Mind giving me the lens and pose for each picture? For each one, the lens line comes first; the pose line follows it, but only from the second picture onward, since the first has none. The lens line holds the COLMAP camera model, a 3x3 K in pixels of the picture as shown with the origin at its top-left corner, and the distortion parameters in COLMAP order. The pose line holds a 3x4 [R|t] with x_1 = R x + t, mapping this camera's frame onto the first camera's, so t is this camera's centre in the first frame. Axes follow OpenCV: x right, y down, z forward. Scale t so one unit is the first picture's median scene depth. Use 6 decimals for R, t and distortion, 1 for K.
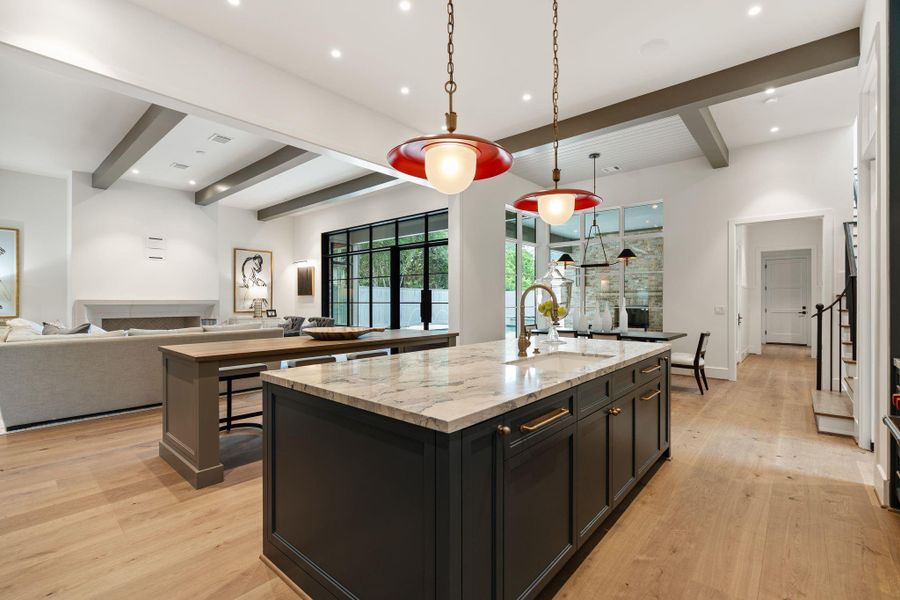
lens RADIAL K [[404.7, 0, 449.8], [0, 404.7, 303.1], [0, 0, 1]] dist [-0.012540, 0.004338]
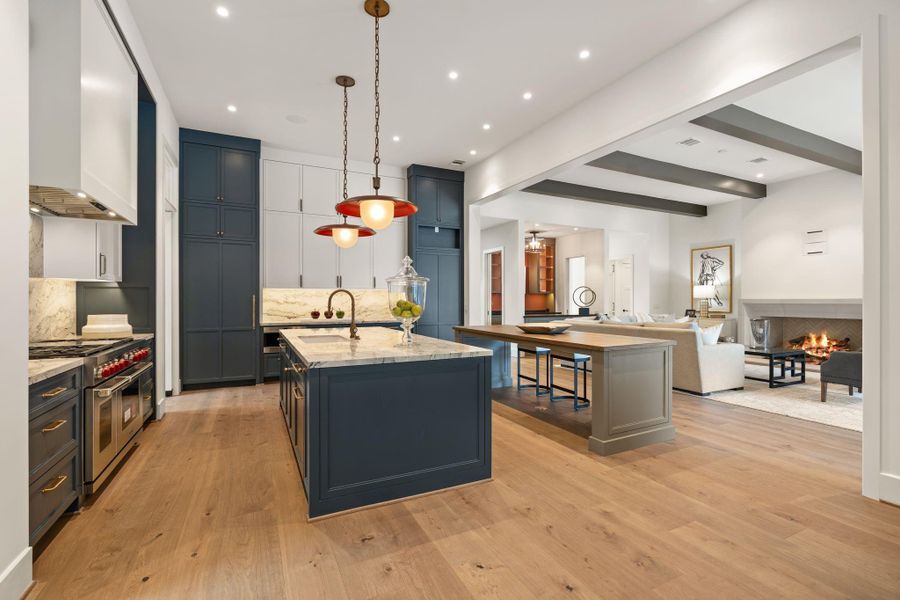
lens RADIAL K [[403.0, 0, 453.5], [0, 403.0, 298.7], [0, 0, 1]] dist [0.002598, 0.000238]
pose [[-0.386927, 0.000137, -0.922111, 1.110937], [-0.005876, 0.999979, 0.002614, -0.016721], [0.922092, 0.006430, -0.386918, 1.510062]]
